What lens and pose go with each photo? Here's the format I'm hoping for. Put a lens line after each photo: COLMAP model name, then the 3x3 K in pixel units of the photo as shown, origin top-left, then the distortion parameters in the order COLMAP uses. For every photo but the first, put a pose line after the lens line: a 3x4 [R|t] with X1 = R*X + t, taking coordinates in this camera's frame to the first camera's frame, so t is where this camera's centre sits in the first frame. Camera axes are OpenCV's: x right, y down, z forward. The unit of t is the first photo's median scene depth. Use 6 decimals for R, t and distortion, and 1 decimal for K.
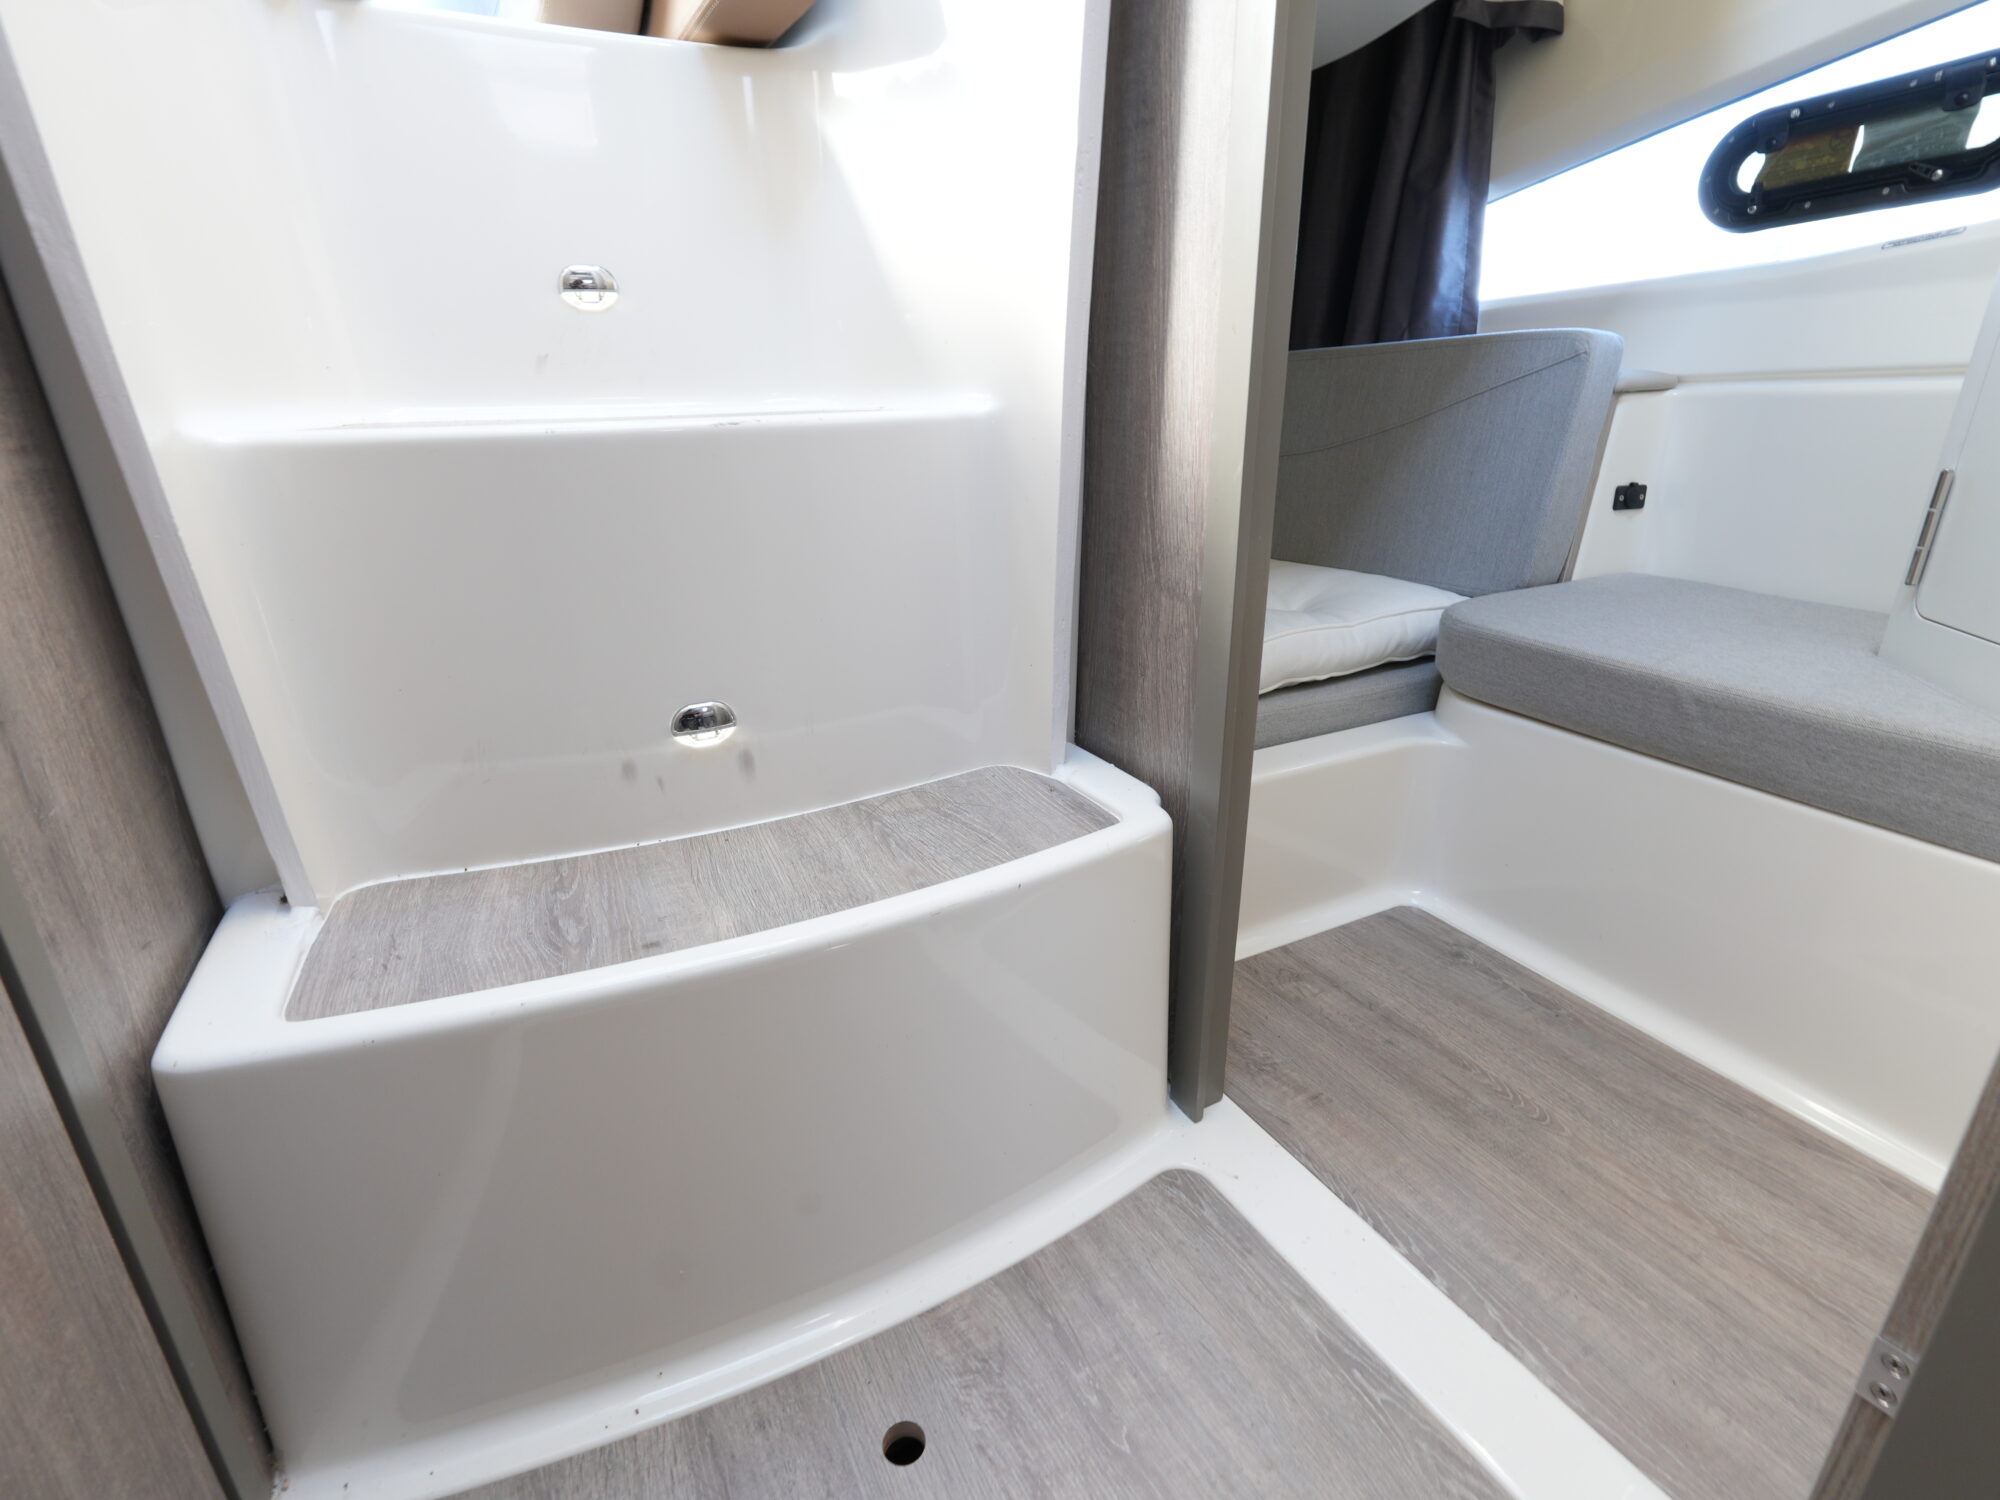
lens RADIAL K [[945.6, 0, 995.0], [0, 945.6, 745.6], [0, 0, 1]] dist [0.000018, -0.000128]
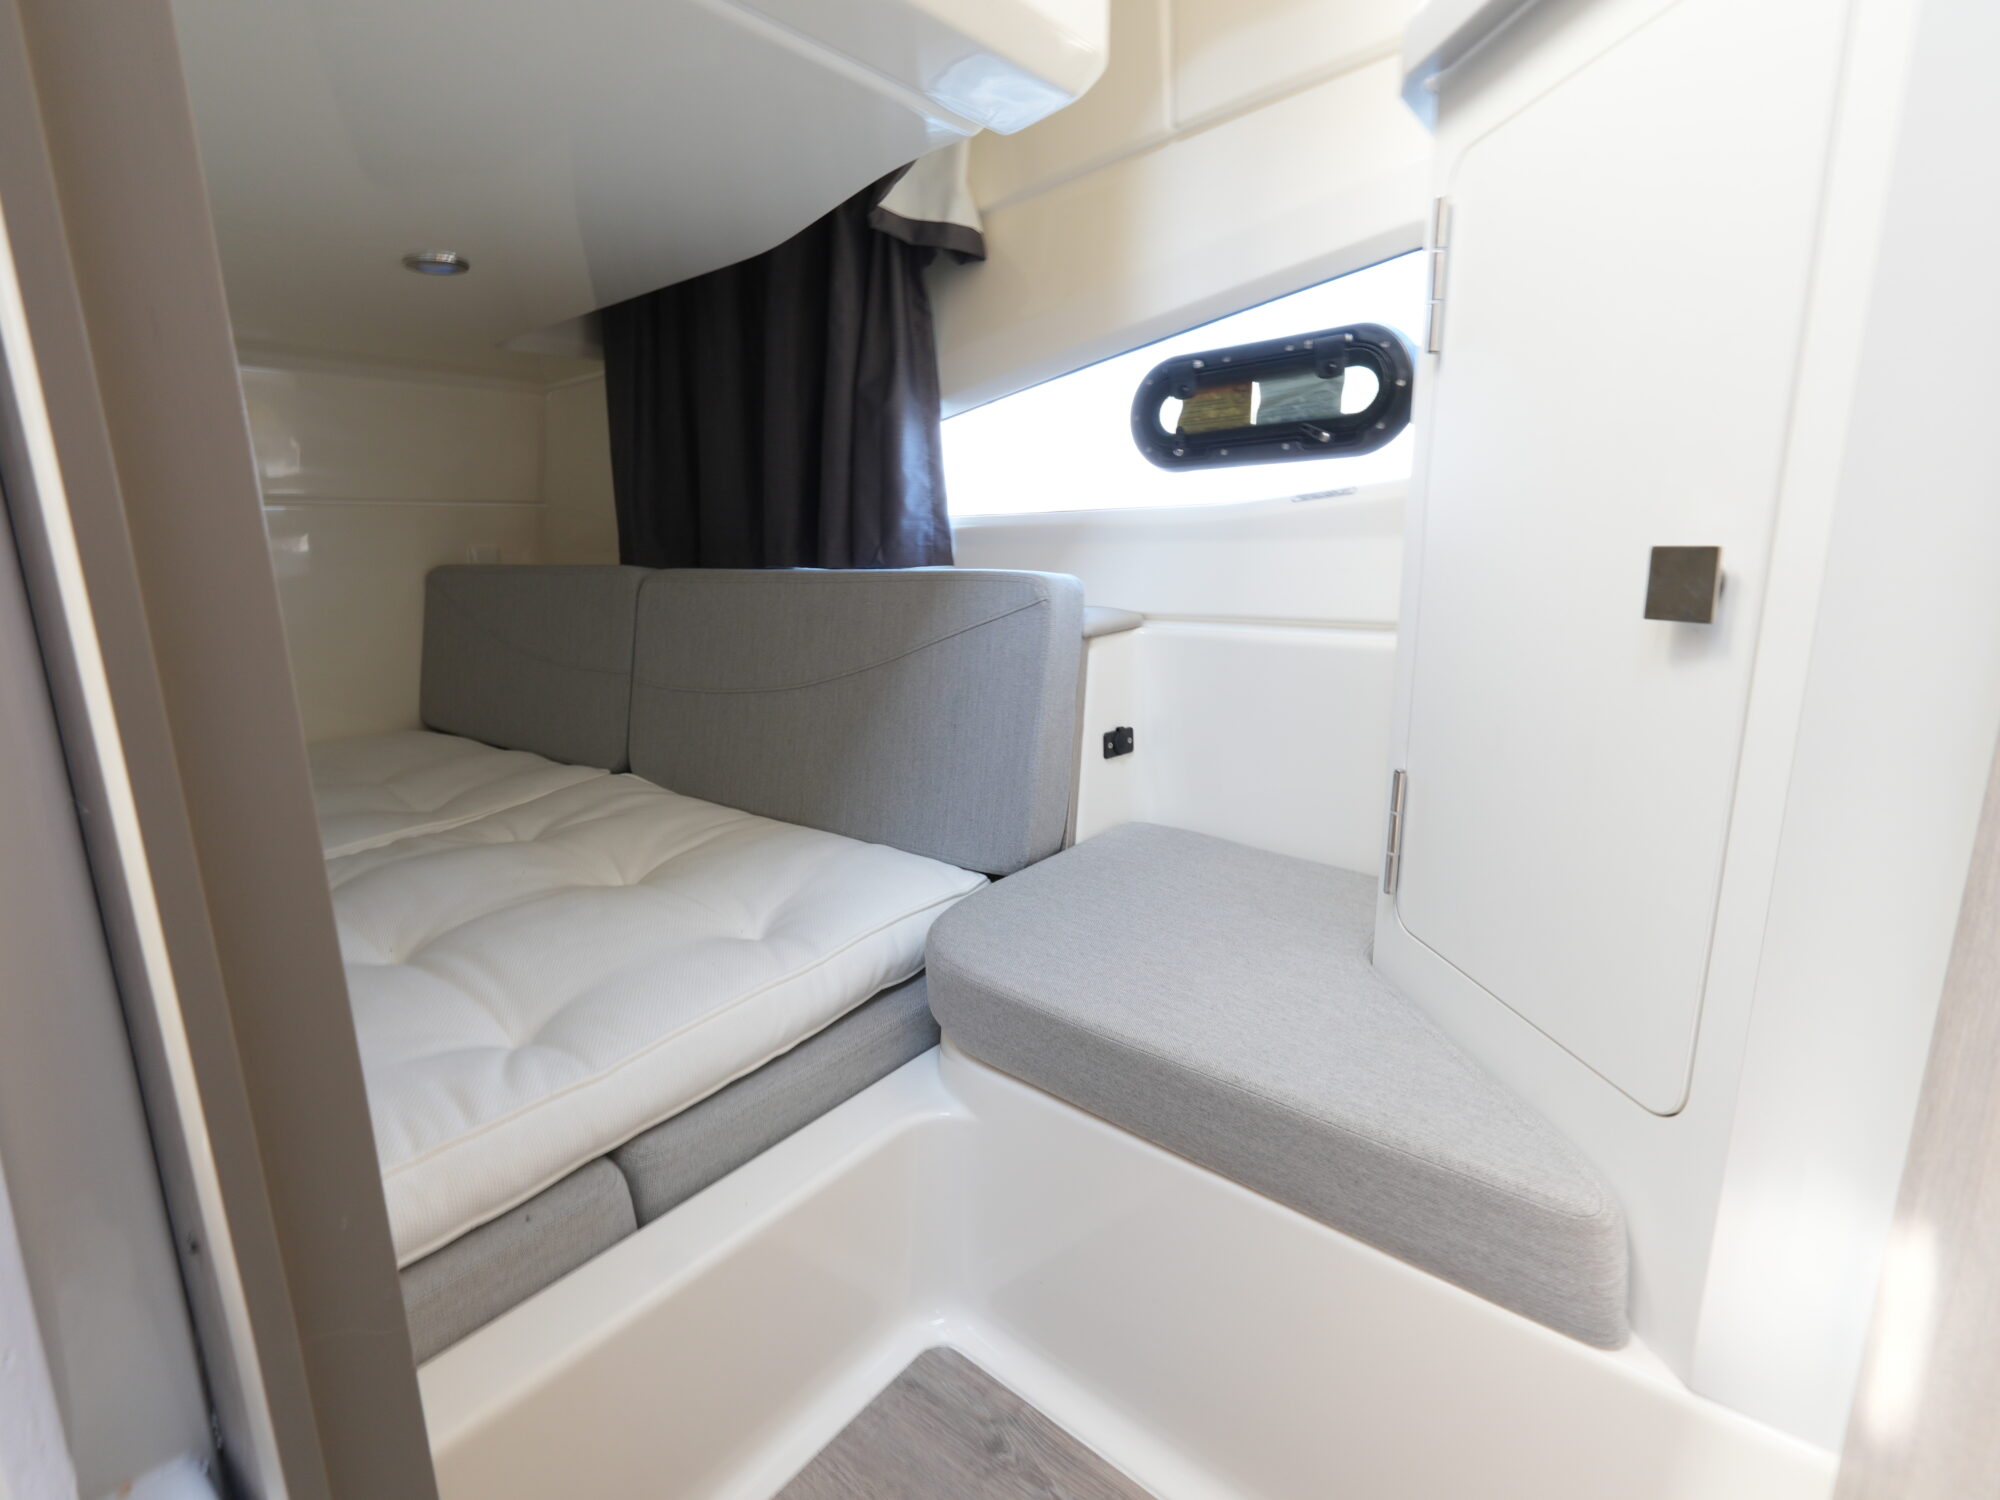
lens RADIAL K [[939.1, 0, 1001.2], [0, 939.1, 742.4], [0, 0, 1]] dist [-0.003343, 0.000761]
pose [[0.913041, -0.086475, 0.398596, 0.226399], [0.140475, 0.984147, -0.108268, -0.195839], [-0.382914, 0.154846, 0.910714, 0.240426]]
